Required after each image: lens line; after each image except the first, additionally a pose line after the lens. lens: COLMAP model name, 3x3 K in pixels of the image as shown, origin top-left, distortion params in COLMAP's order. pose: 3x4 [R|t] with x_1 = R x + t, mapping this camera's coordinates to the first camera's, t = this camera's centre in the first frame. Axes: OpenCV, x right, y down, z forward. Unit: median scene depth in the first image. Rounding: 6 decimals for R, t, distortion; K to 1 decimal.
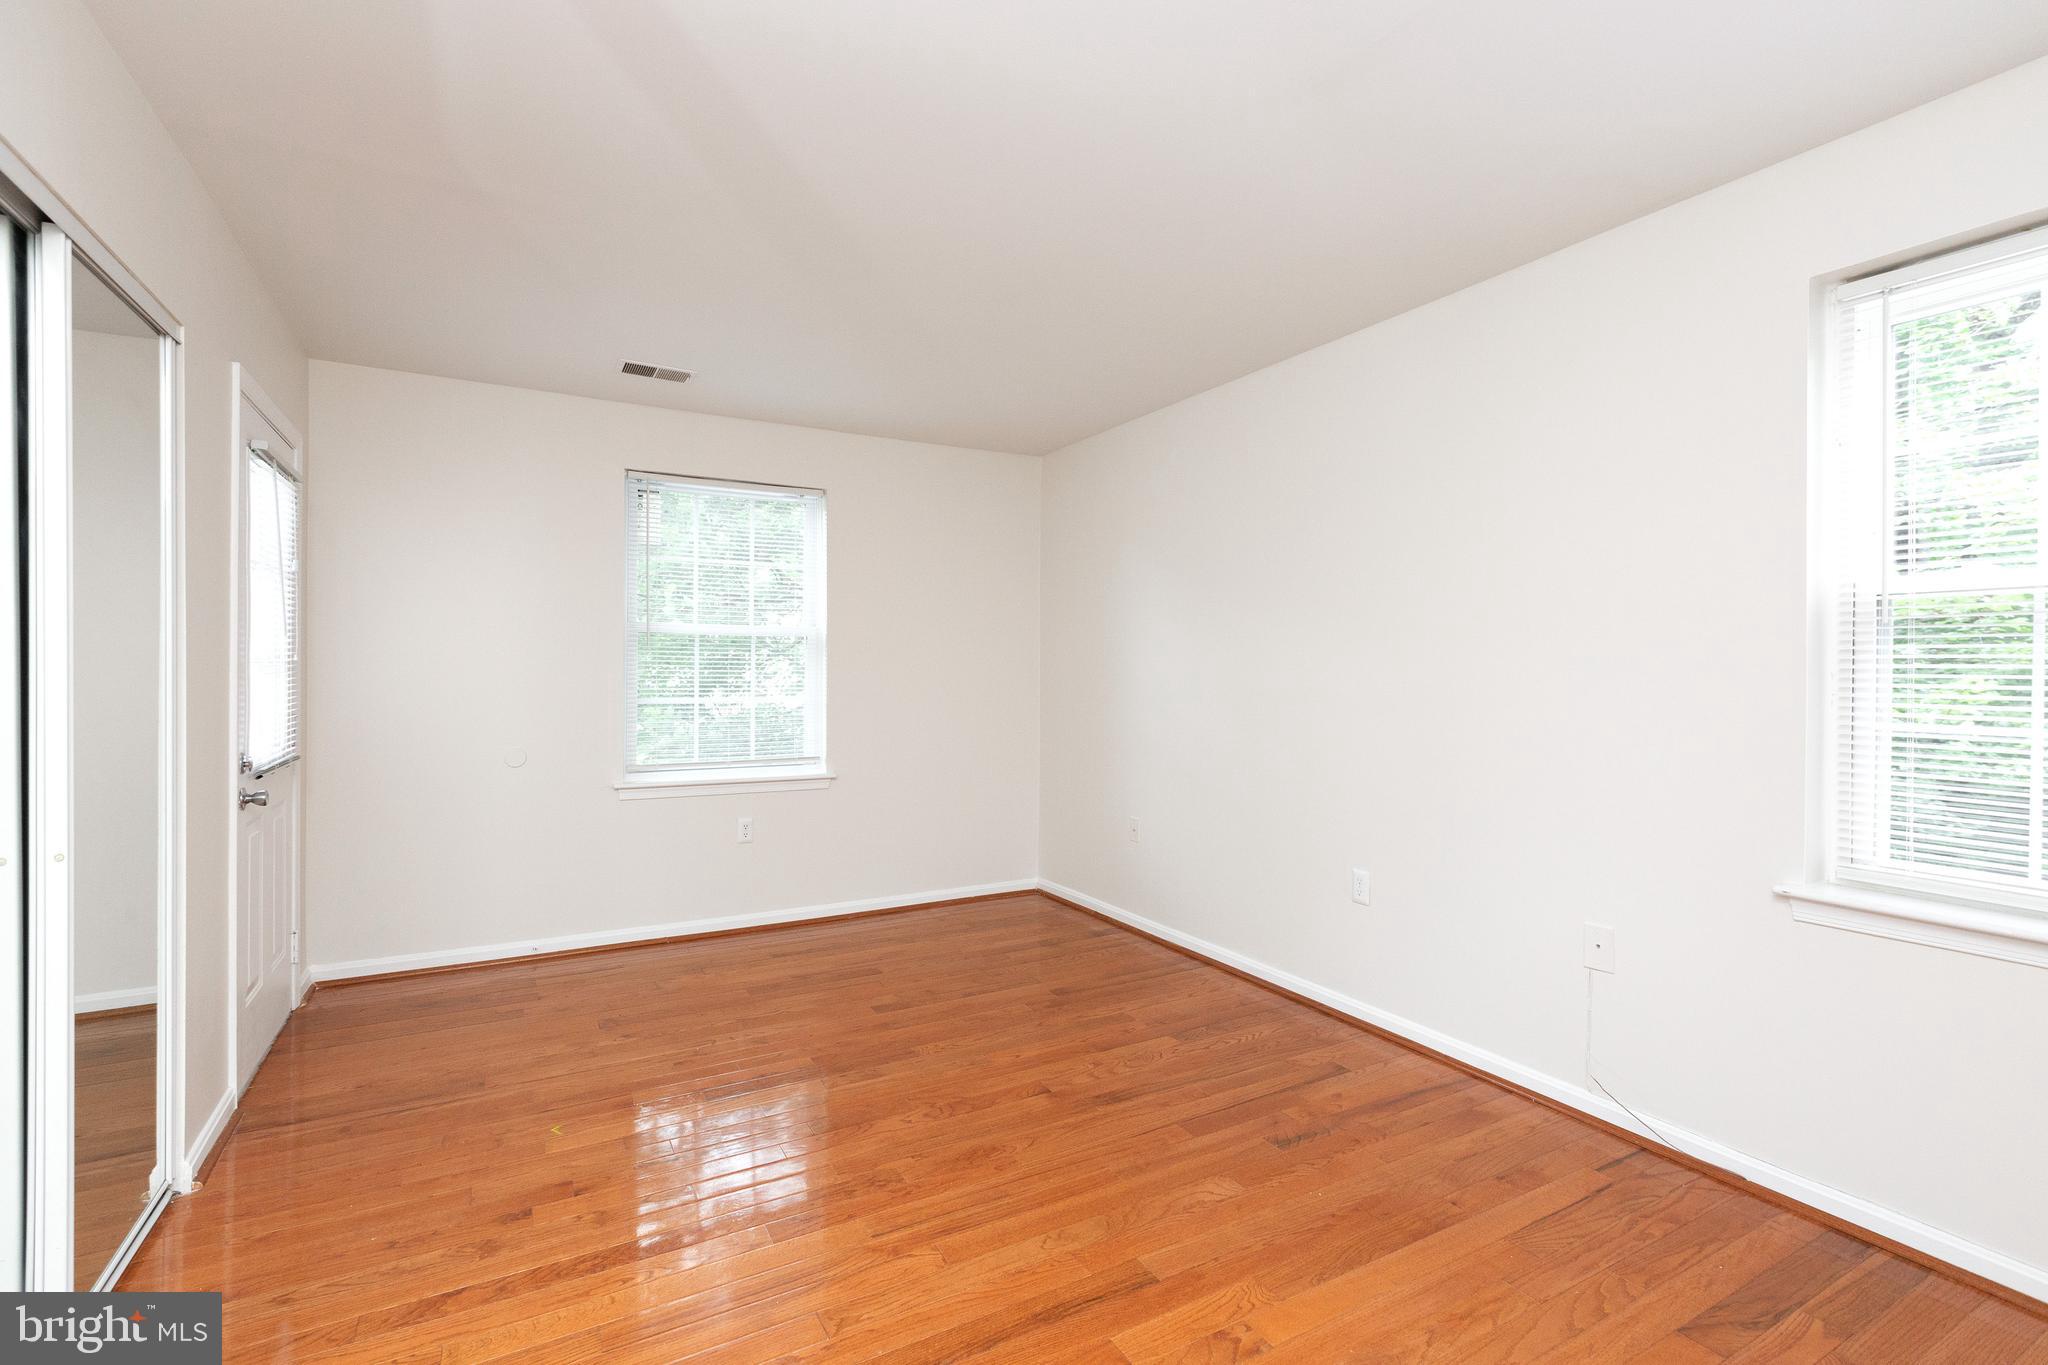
lens RADIAL K [[918.6, 0, 1020.5], [0, 918.6, 678.8], [0, 0, 1]] dist [-0.001730, 0.000478]
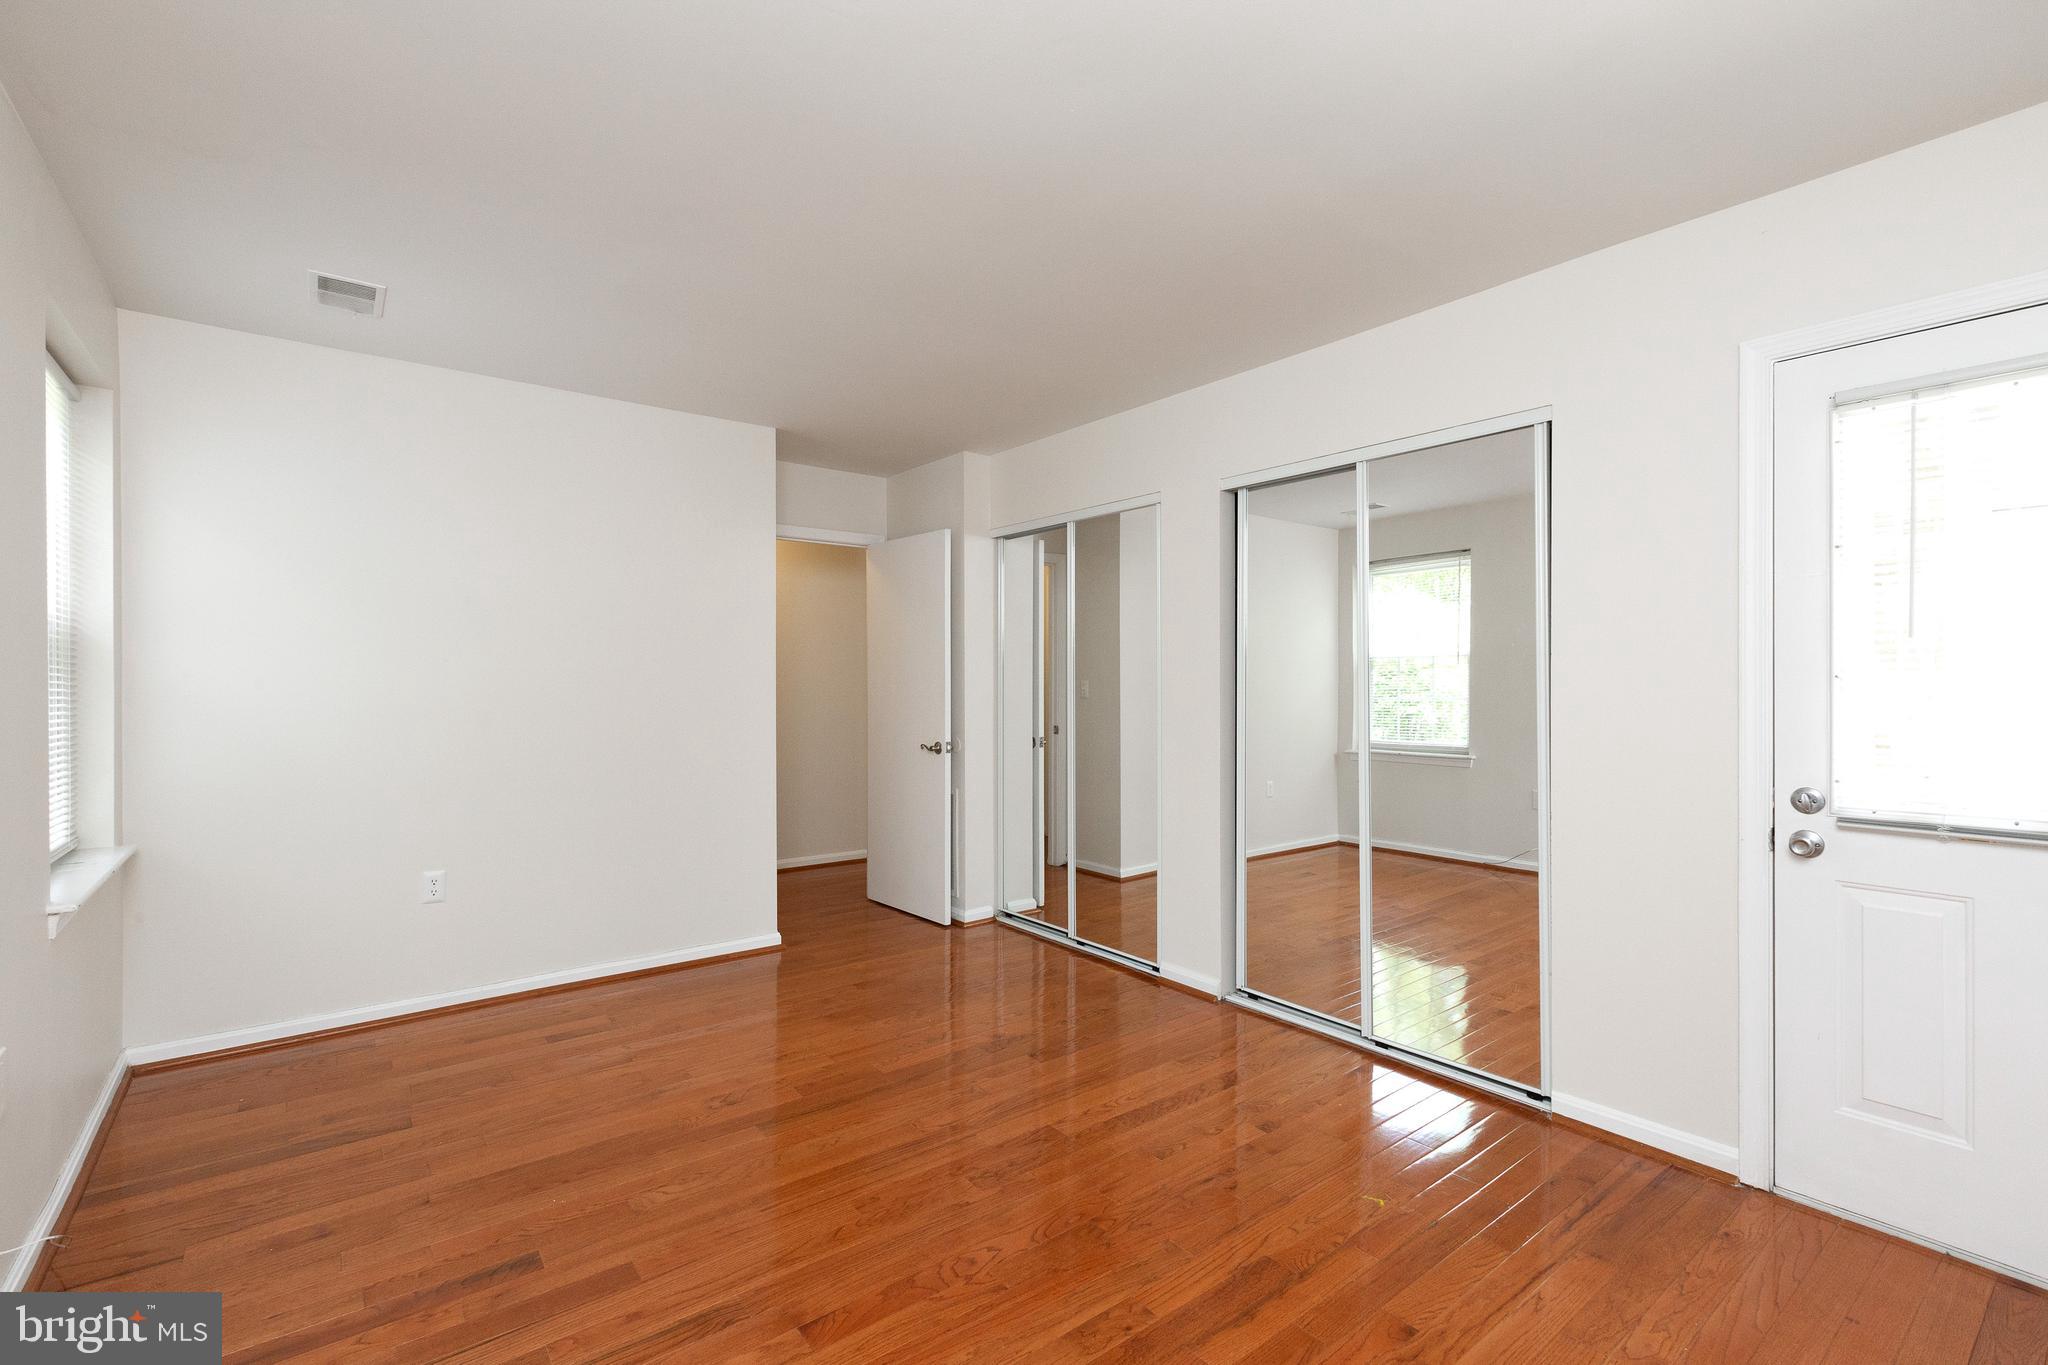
lens RADIAL K [[918.6, 0, 1020.5], [0, 918.6, 678.8], [0, 0, 1]] dist [-0.001730, 0.000478]
pose [[-0.989225, -0.003210, -0.146368, -0.032708], [-0.003064, 0.999995, -0.001222, -0.016401], [0.146371, -0.000761, -0.989229, 2.046781]]
